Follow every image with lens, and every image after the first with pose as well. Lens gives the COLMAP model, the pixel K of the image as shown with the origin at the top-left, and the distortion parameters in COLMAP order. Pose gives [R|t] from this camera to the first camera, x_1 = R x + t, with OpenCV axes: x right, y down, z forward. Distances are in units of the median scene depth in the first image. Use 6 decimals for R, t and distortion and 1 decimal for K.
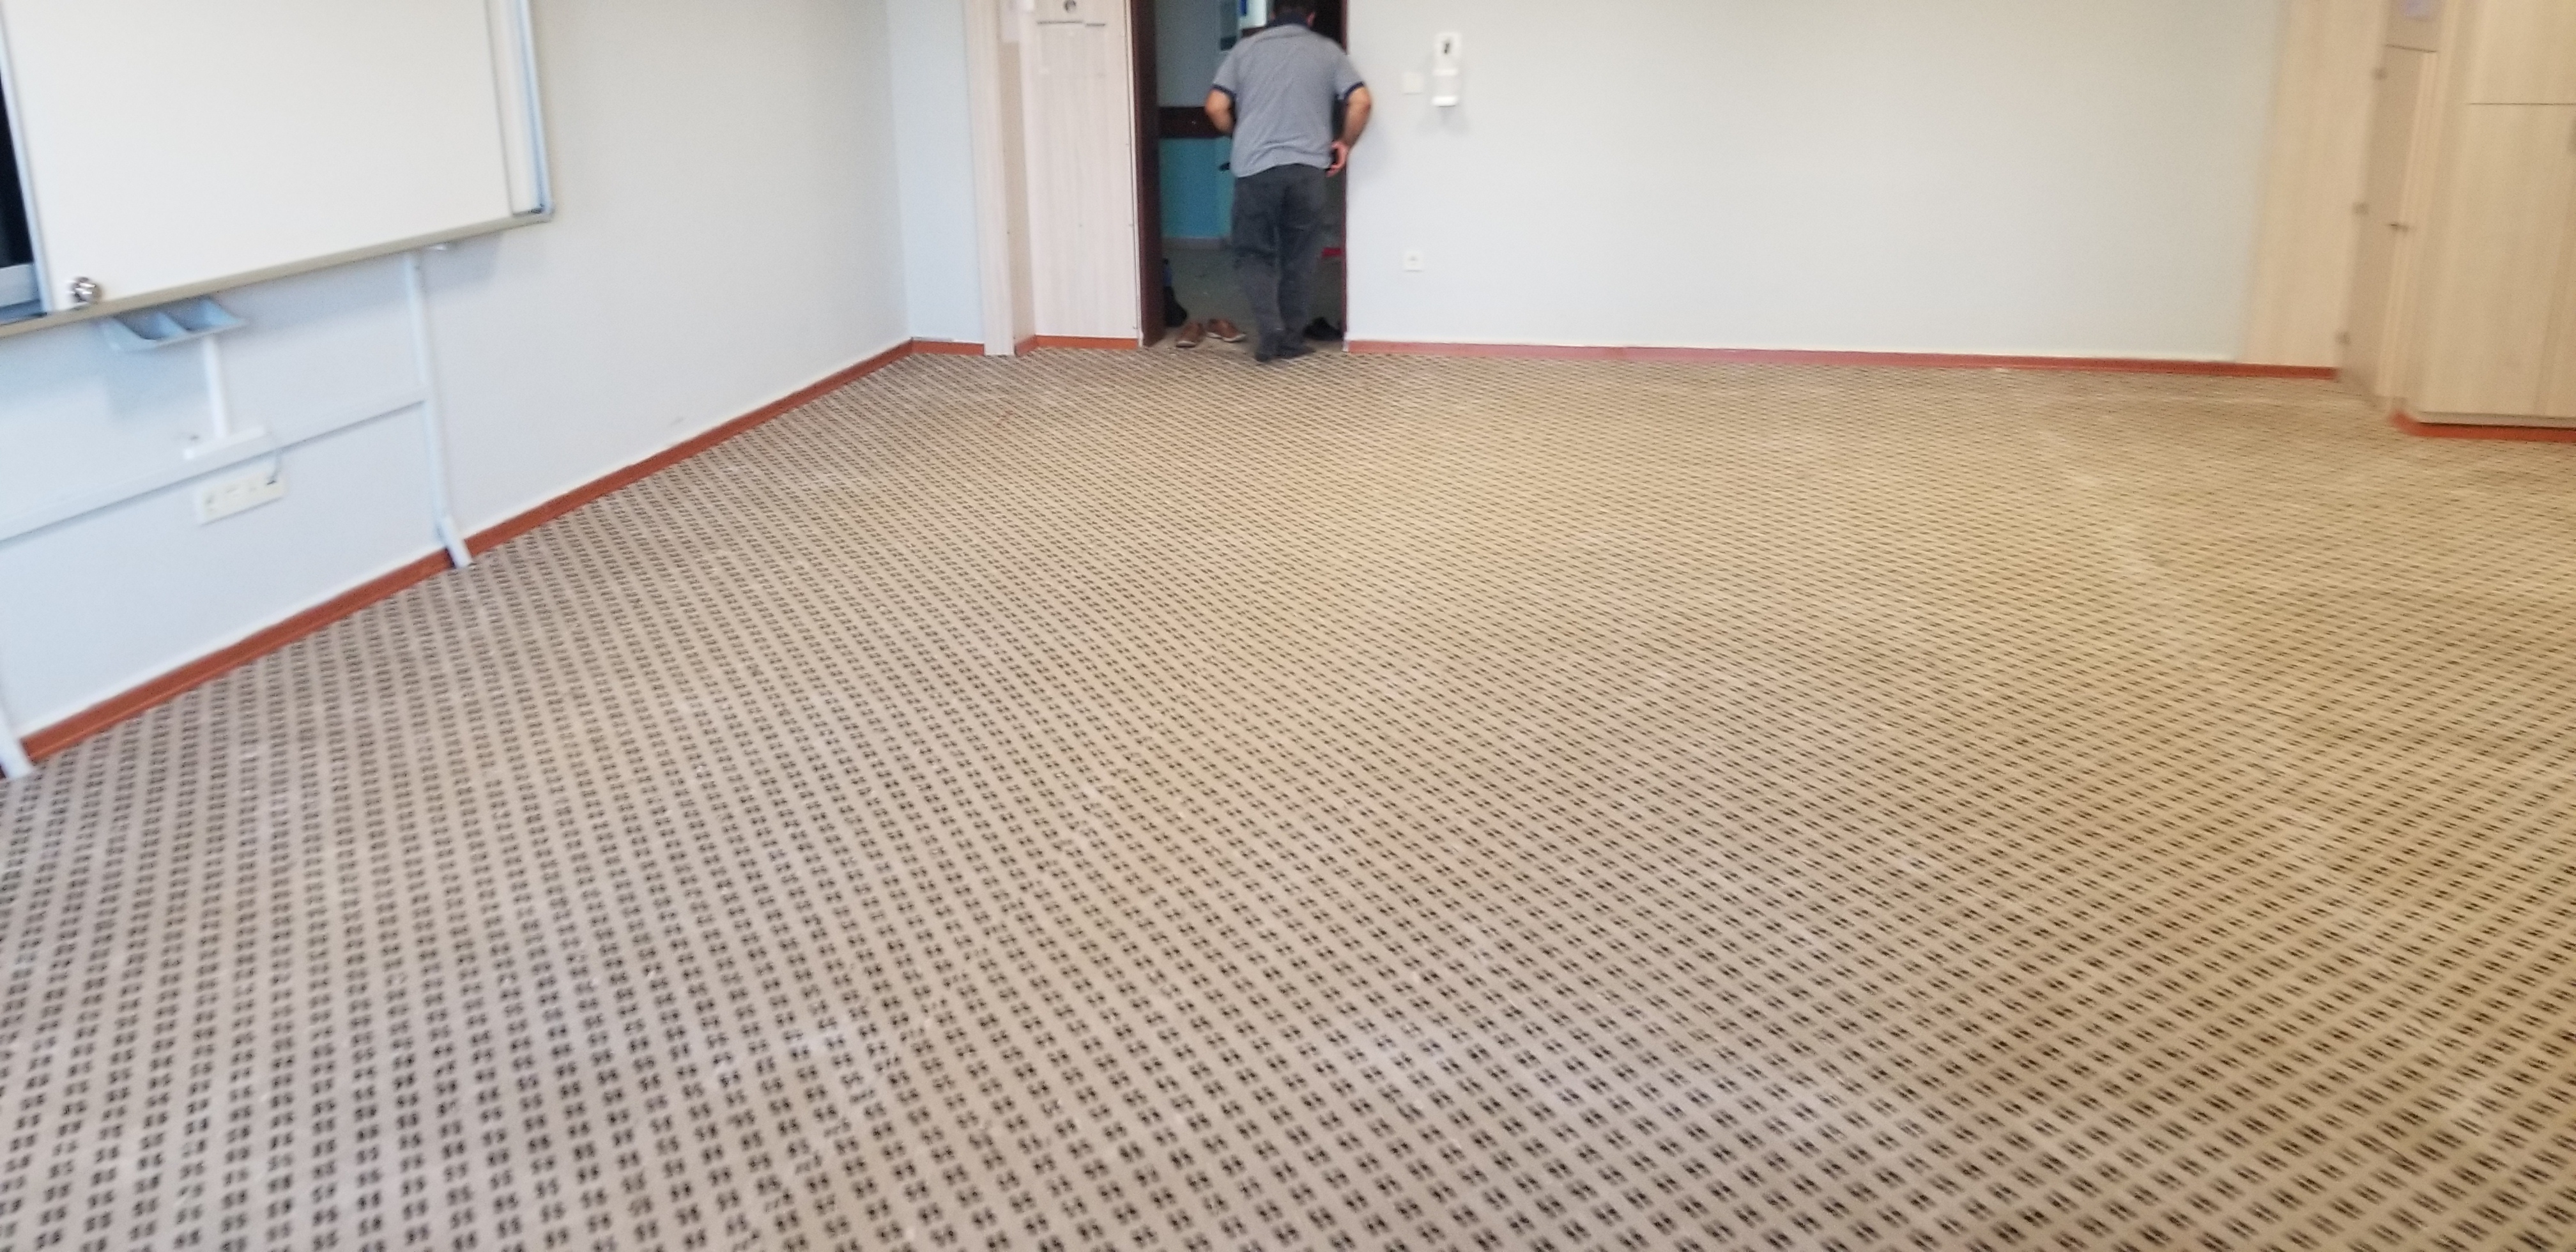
lens RADIAL K [[2007.1, 0, 1263.8], [0, 2007.1, 585.0], [0, 0, 1]] dist [0.110712, -0.202625]
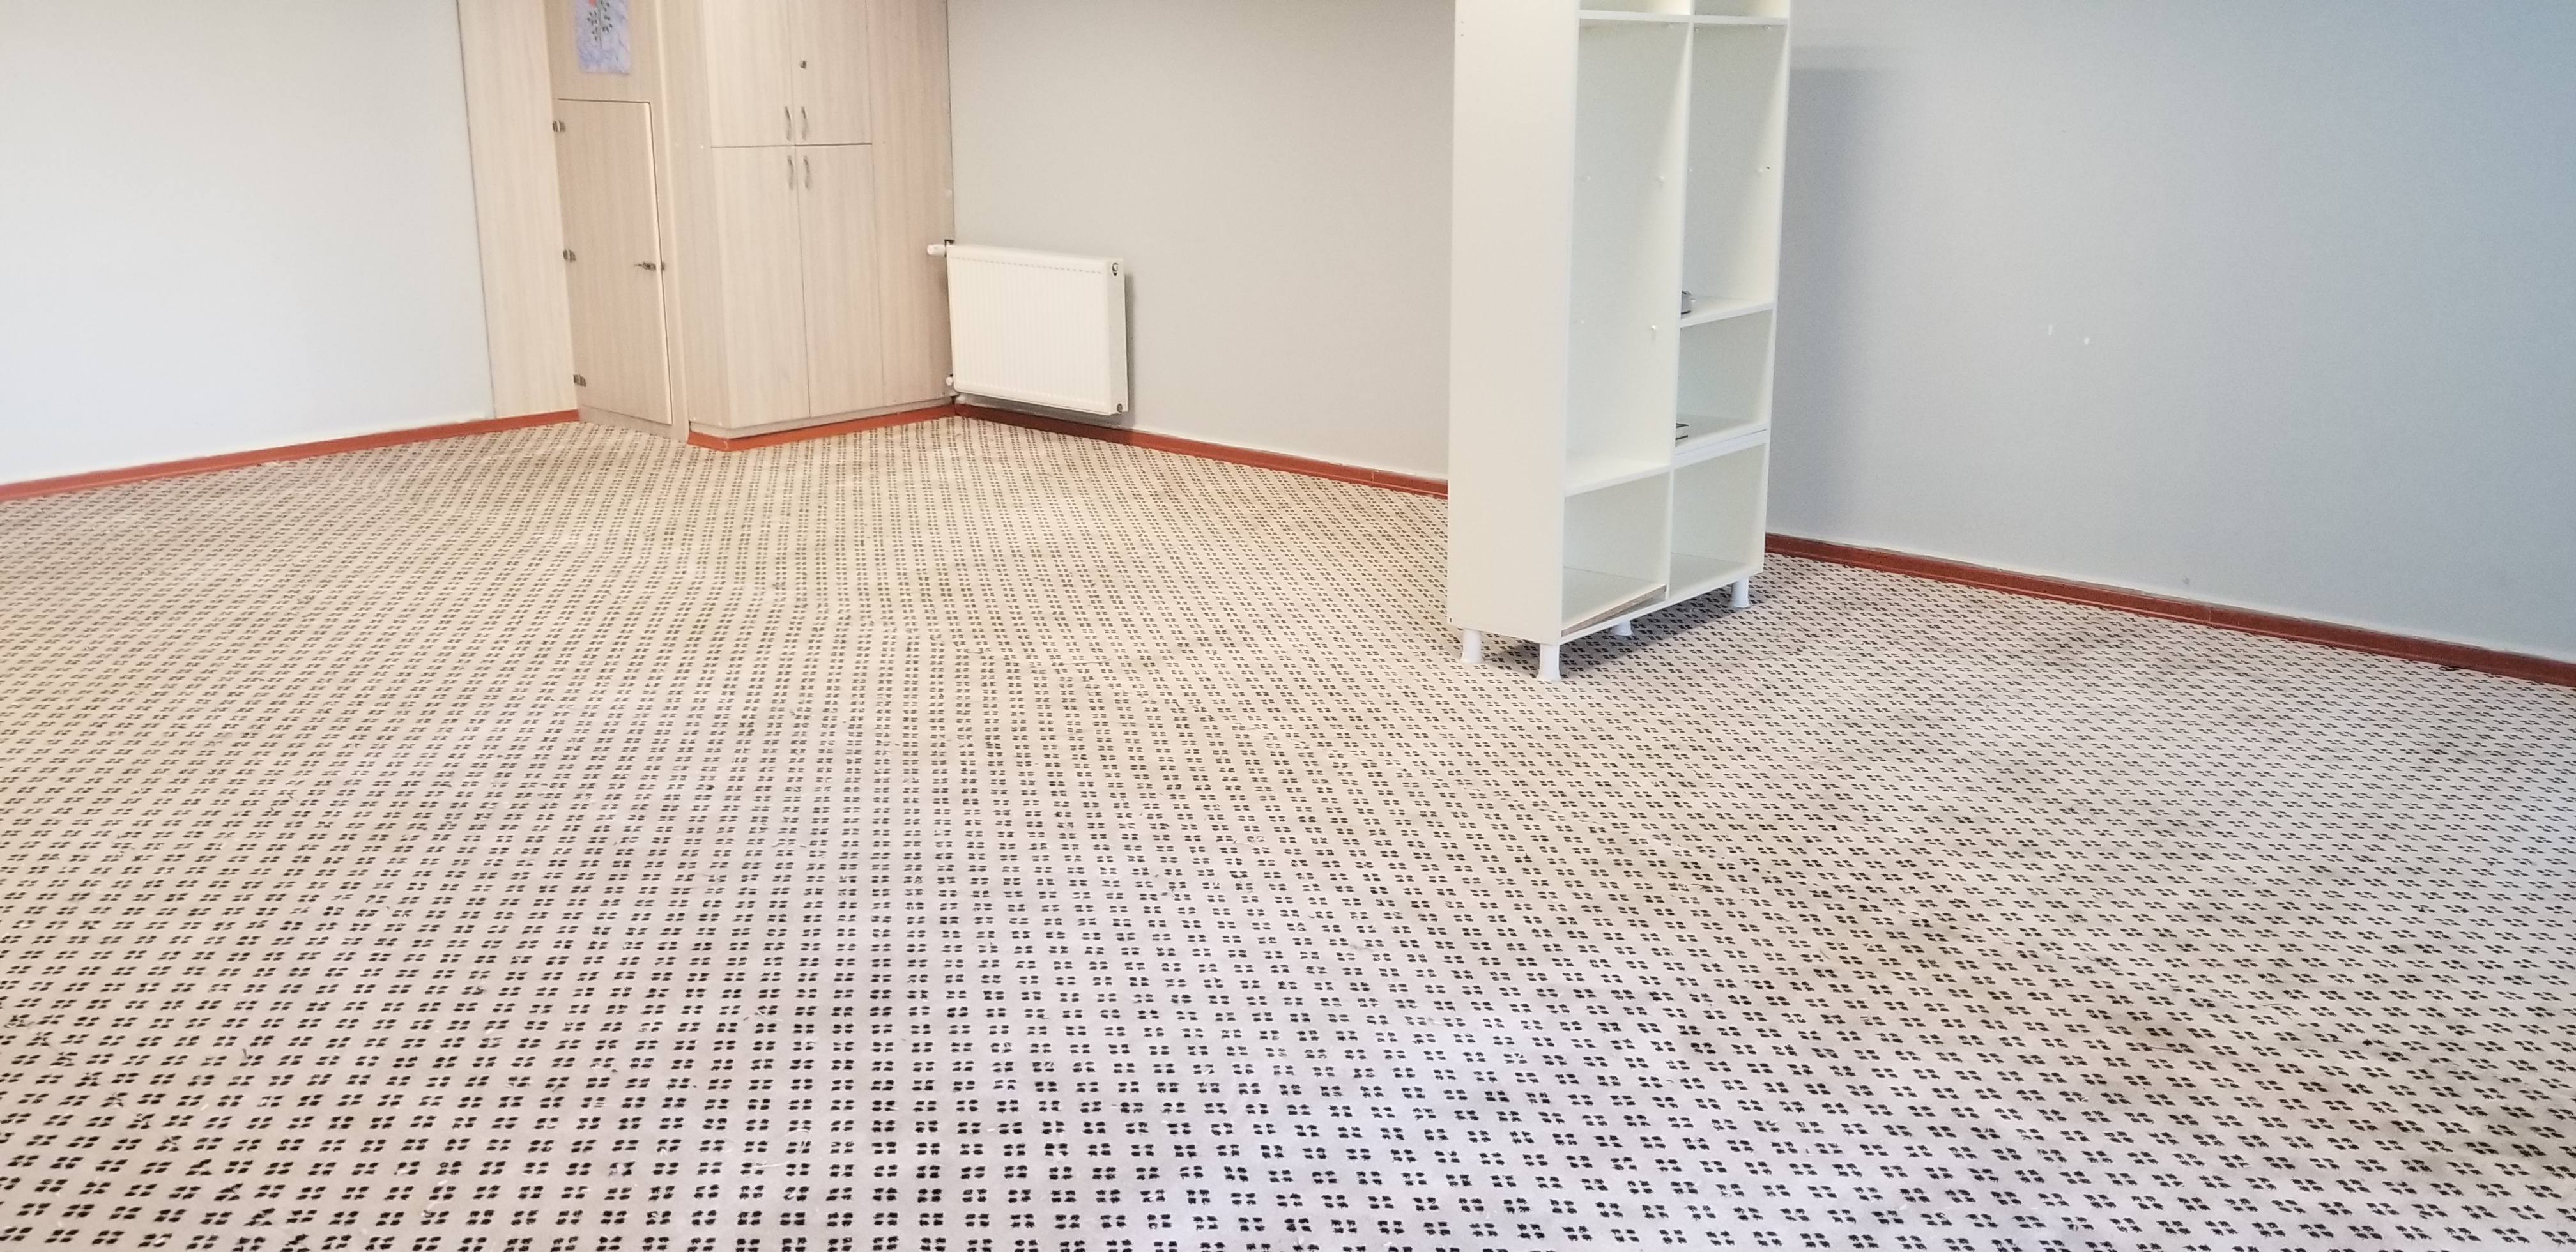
lens RADIAL K [[2007.1, 0, 1263.8], [0, 2007.1, 585.0], [0, 0, 1]] dist [0.110712, -0.202625]
pose [[0.452106, -0.210667, 0.866729, -0.321520], [0.250417, 0.962606, 0.103347, -0.053787], [-0.856091, 0.170320, 0.487954, 0.286003]]
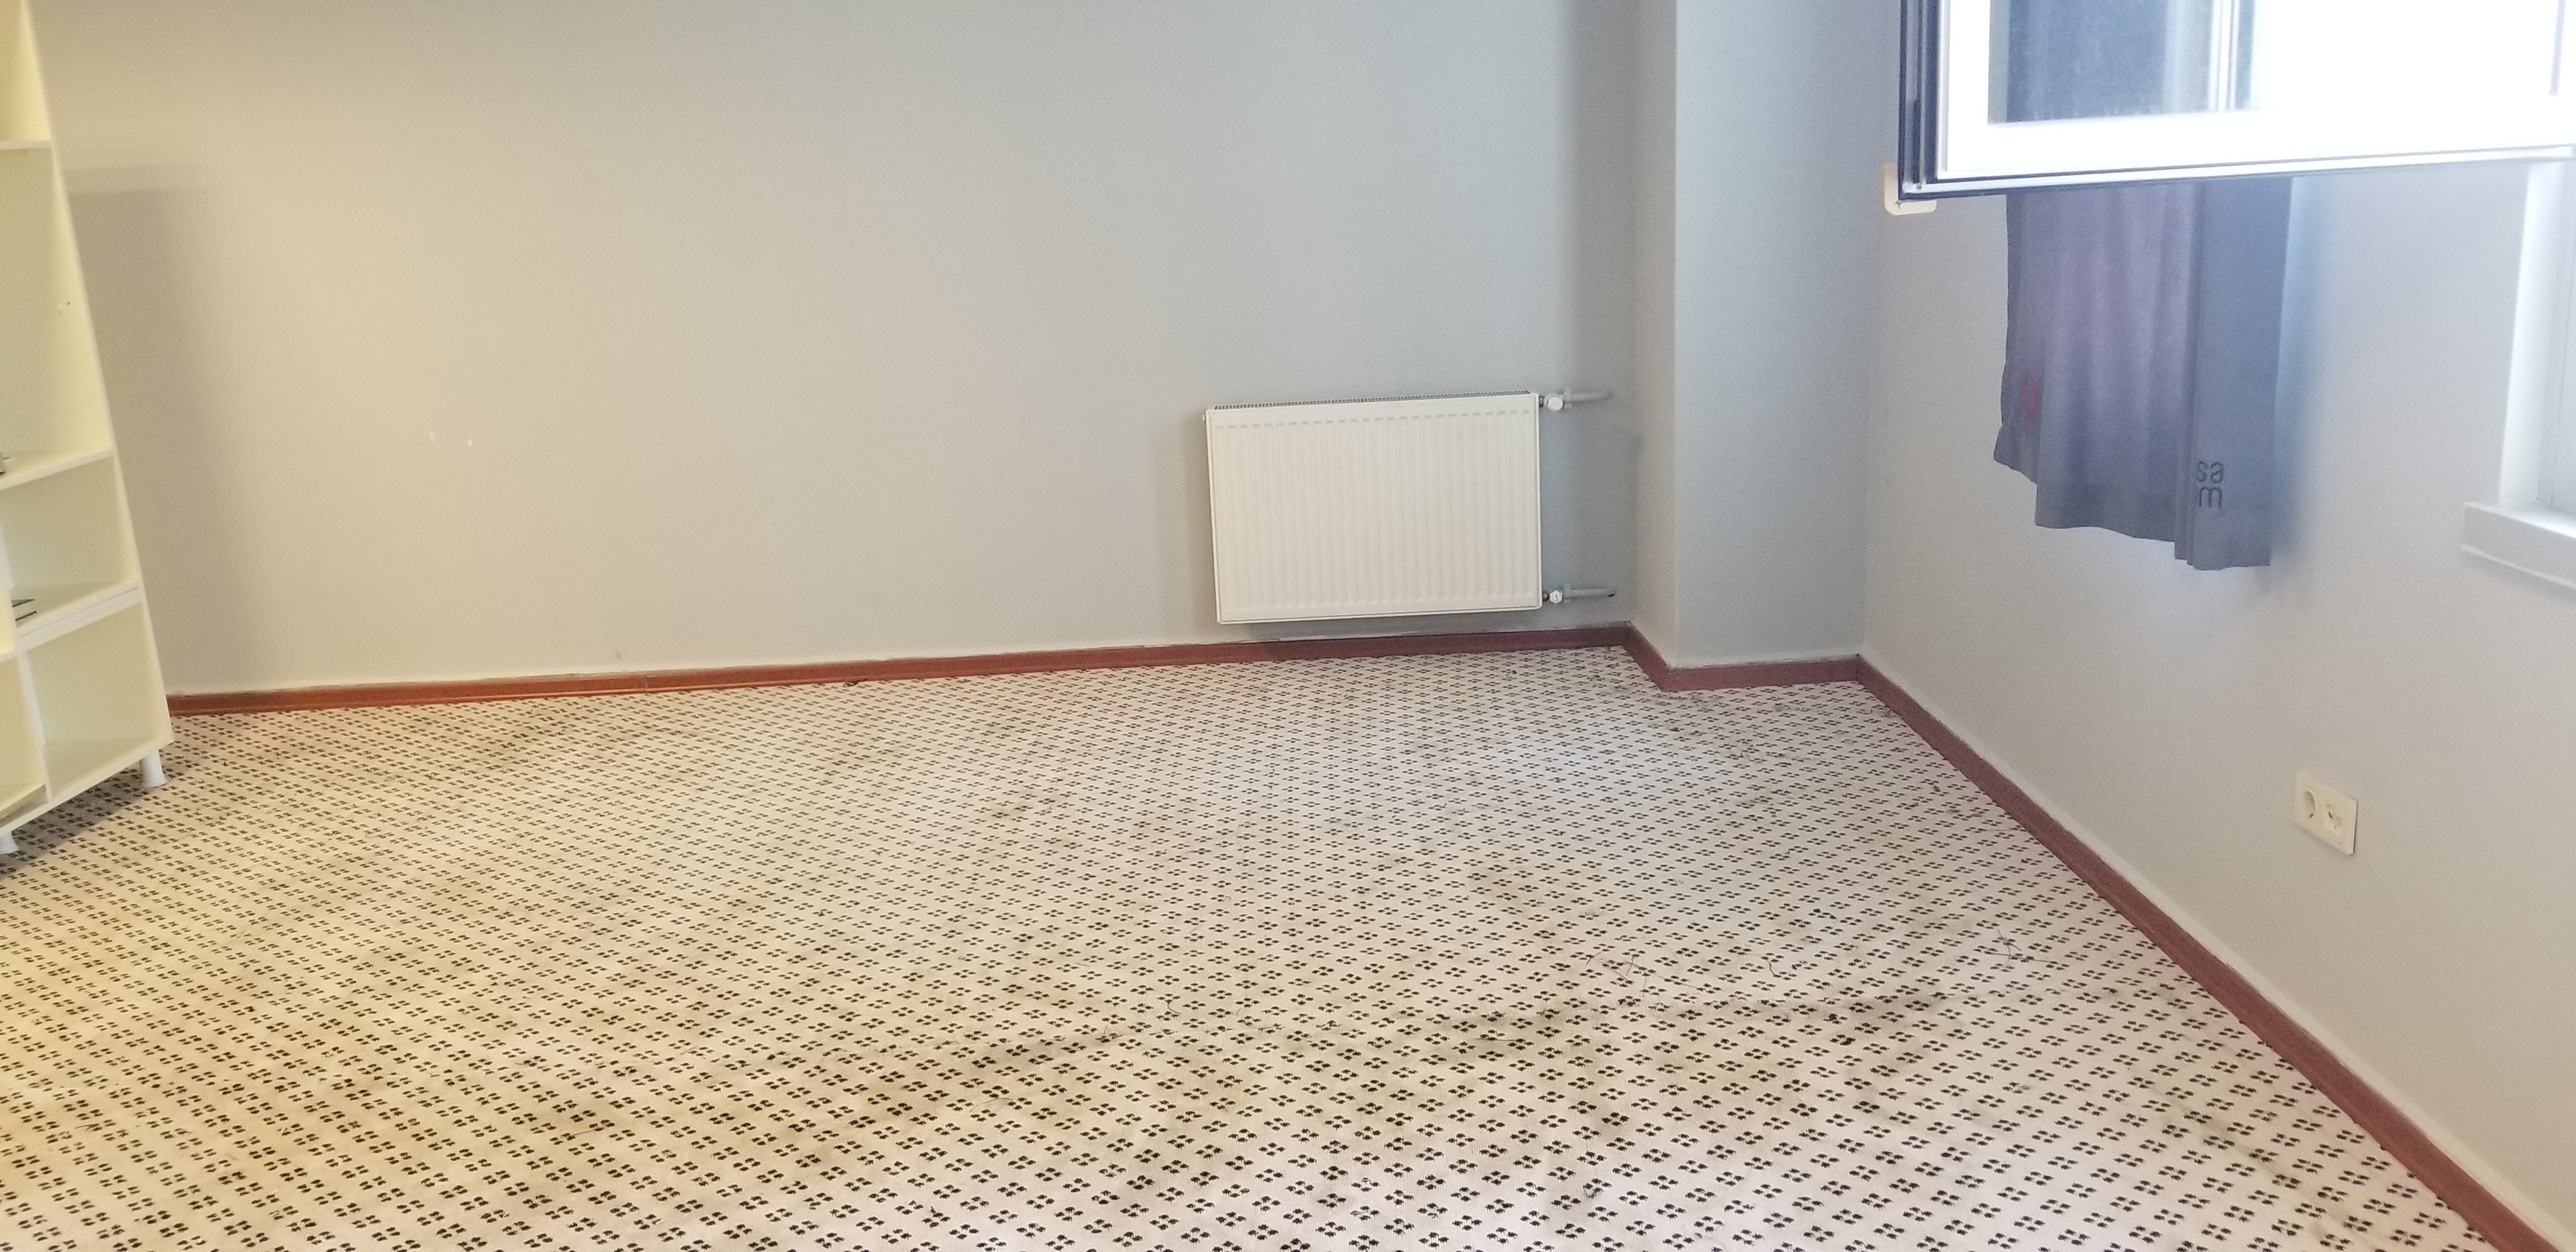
lens RADIAL K [[2007.1, 0, 1263.8], [0, 2007.1, 585.0], [0, 0, 1]] dist [0.110712, -0.202625]
pose [[-0.229073, -0.195075, 0.953662, -0.304893], [0.335509, 0.903856, 0.265477, -0.036269], [-0.913761, 0.380776, -0.141600, 0.221588]]
